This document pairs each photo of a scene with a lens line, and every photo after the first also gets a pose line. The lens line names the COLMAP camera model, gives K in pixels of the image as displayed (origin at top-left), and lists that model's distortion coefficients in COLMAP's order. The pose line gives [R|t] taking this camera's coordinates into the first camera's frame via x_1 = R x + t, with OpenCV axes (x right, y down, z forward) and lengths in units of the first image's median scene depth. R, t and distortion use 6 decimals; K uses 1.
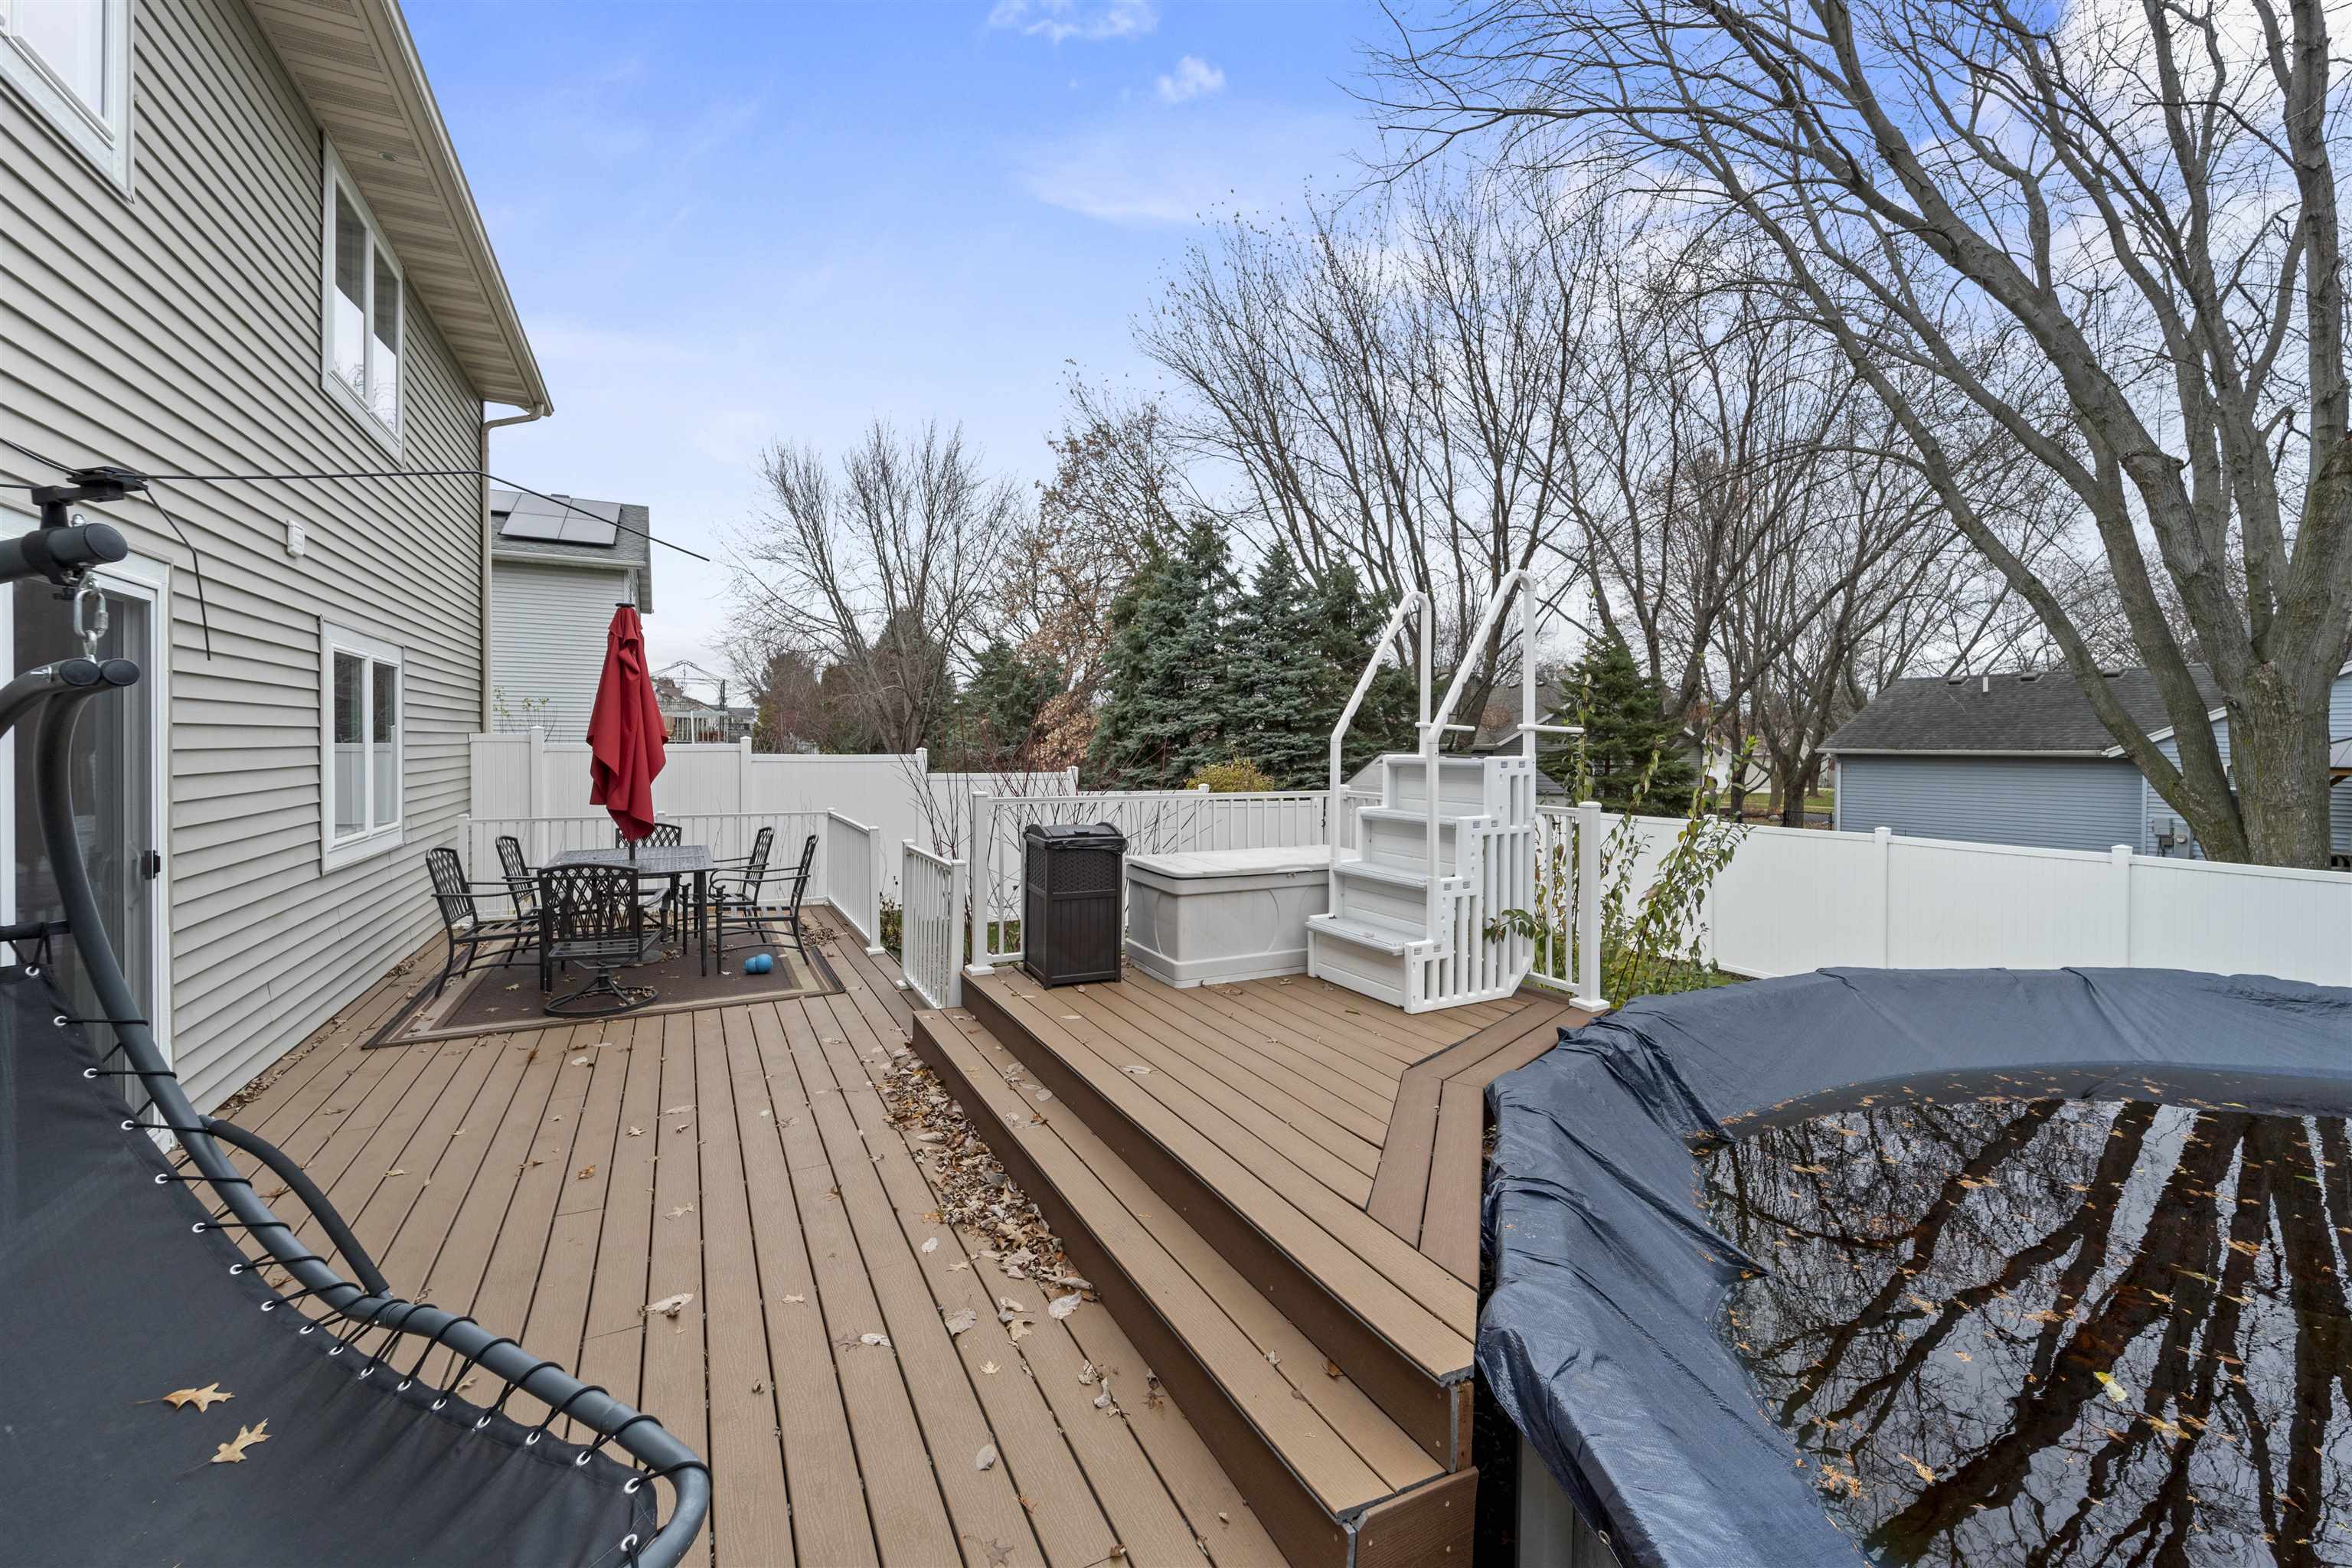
lens RADIAL K [[937.6, 0, 1182.8], [0, 937.6, 776.8], [0, 0, 1]] dist [-0.000321, -0.000457]
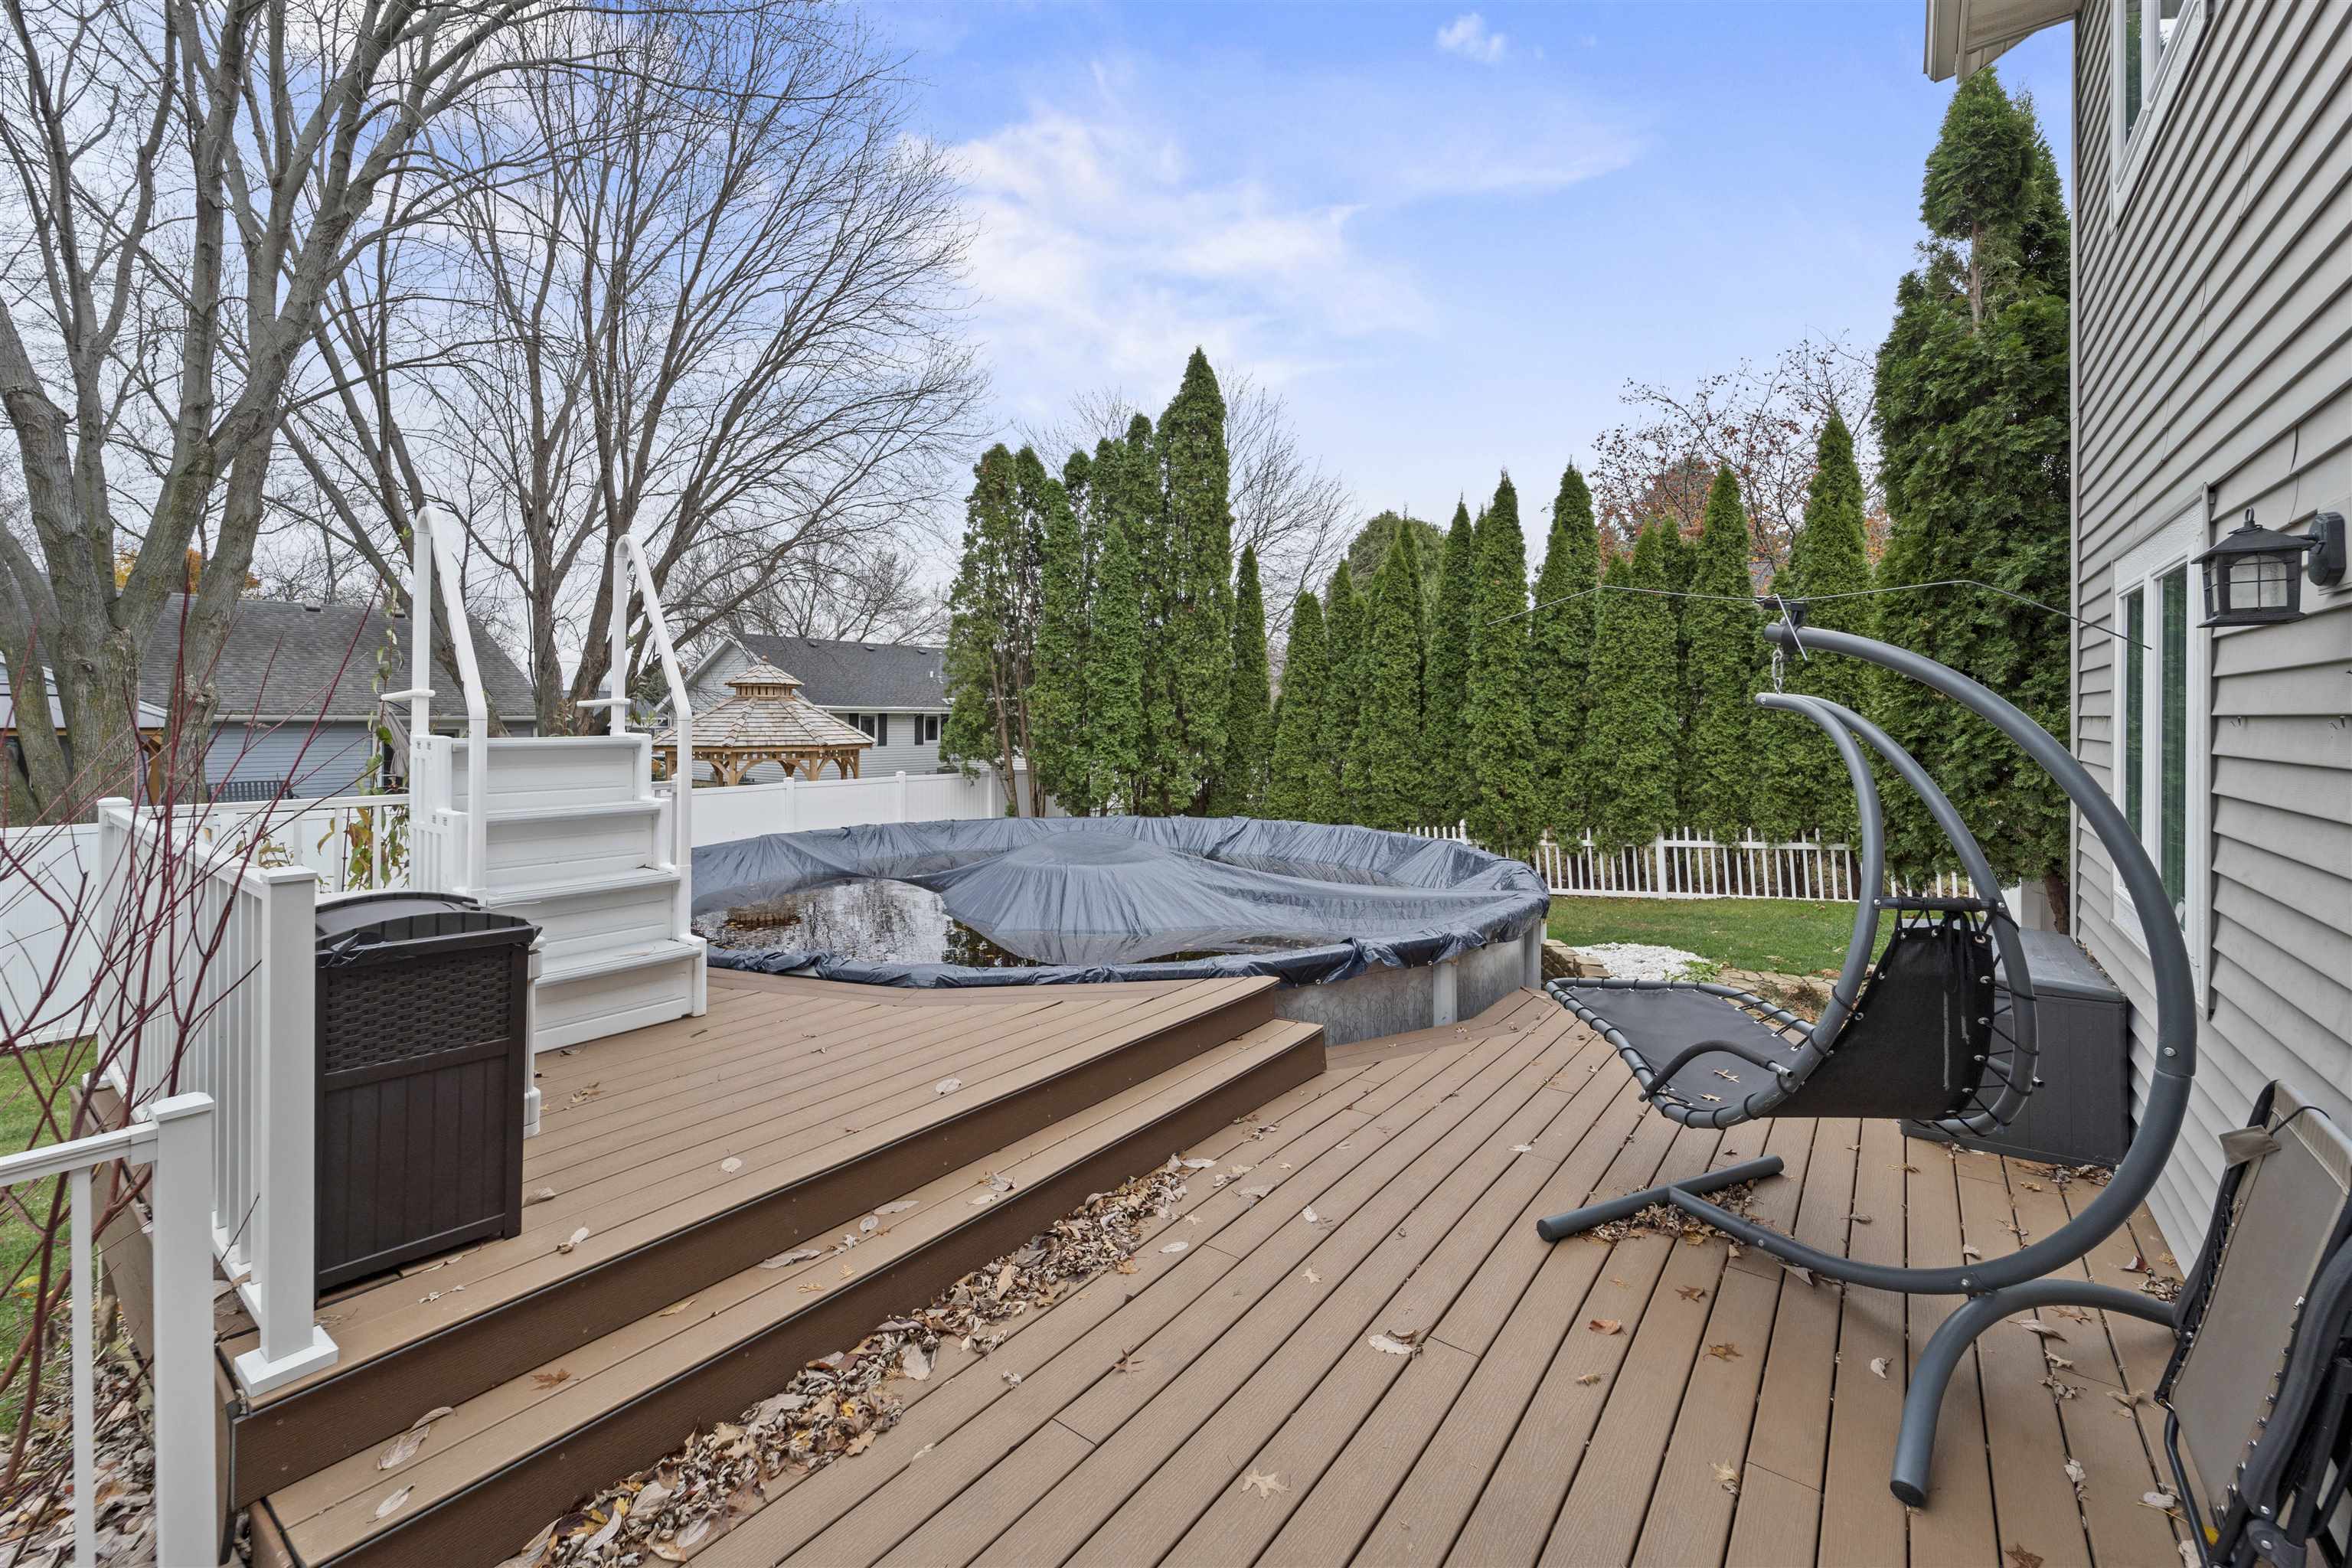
lens RADIAL K [[962.3, 0, 1173.8], [0, 962.3, 726.1], [0, 0, 1]] dist [-0.000532, 0.000000]
pose [[-0.422157, -0.017808, 0.906348, -1.056184], [0.022238, 0.999303, 0.029992, -0.063787], [-0.906250, 0.032816, -0.421467, 1.274539]]
